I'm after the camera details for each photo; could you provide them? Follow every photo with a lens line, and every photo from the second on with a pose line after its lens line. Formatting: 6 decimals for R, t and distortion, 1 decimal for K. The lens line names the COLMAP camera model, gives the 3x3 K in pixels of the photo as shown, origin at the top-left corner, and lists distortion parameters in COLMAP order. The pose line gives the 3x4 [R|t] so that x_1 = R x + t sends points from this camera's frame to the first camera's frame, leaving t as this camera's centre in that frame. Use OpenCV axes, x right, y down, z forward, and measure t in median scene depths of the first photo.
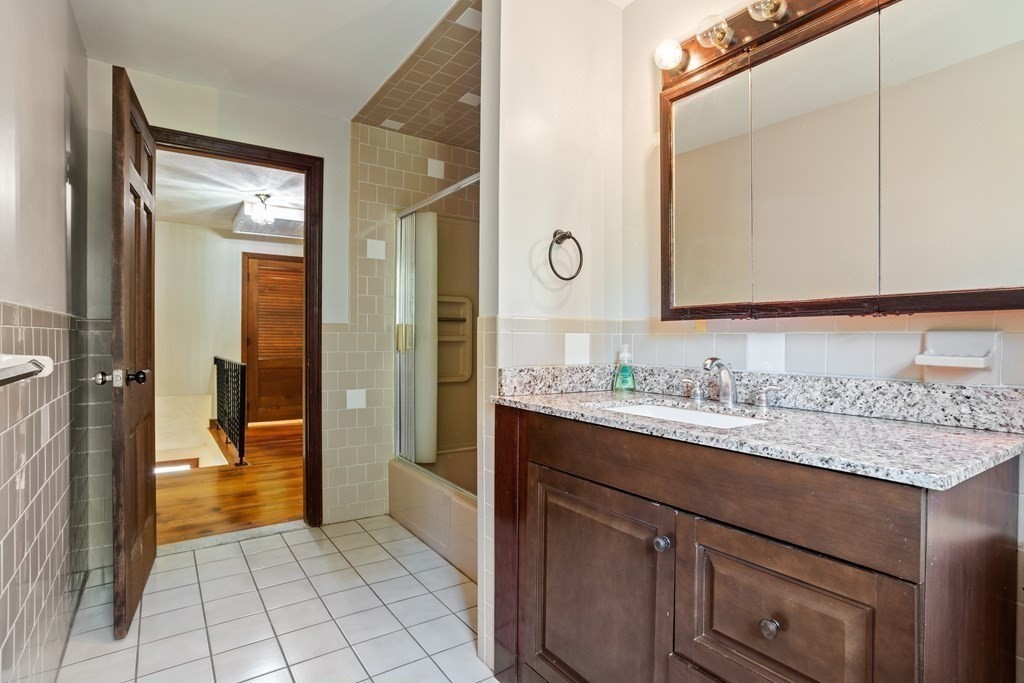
lens RADIAL K [[496.9, 0, 514.5], [0, 496.9, 334.5], [0, 0, 1]] dist [-0.060548, 0.034215]
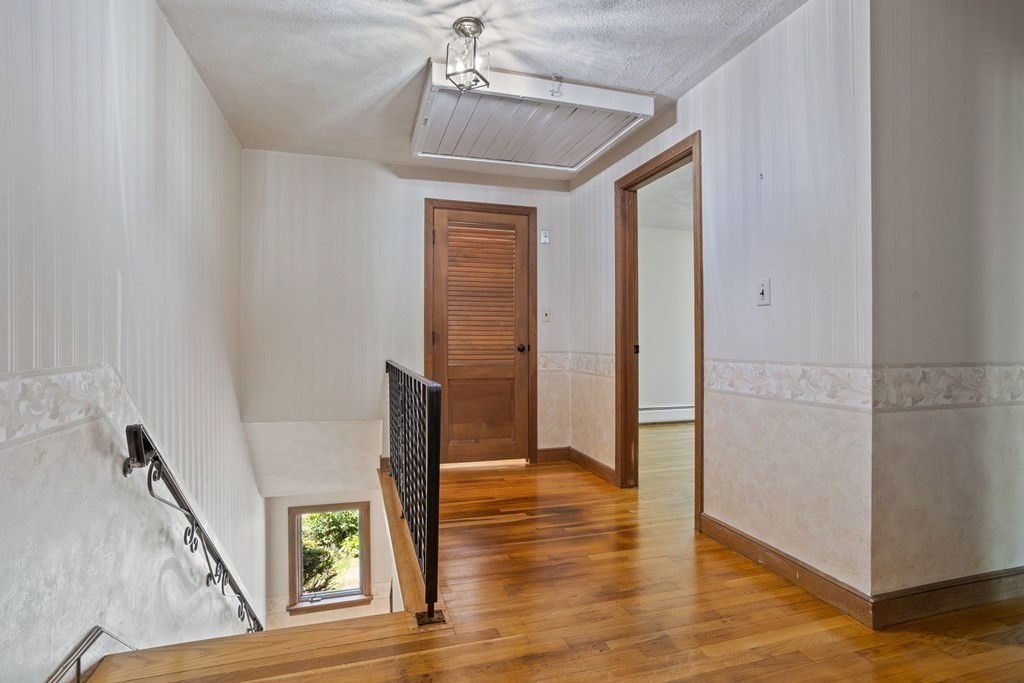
lens RADIAL K [[496.9, 0, 514.5], [0, 496.9, 334.5], [0, 0, 1]] dist [-0.060548, 0.034215]
pose [[0.949199, -0.000582, -0.314677, -0.239168], [0.001721, 0.999993, 0.003341, 0.008921], [0.314673, -0.003713, 0.949193, 0.415797]]
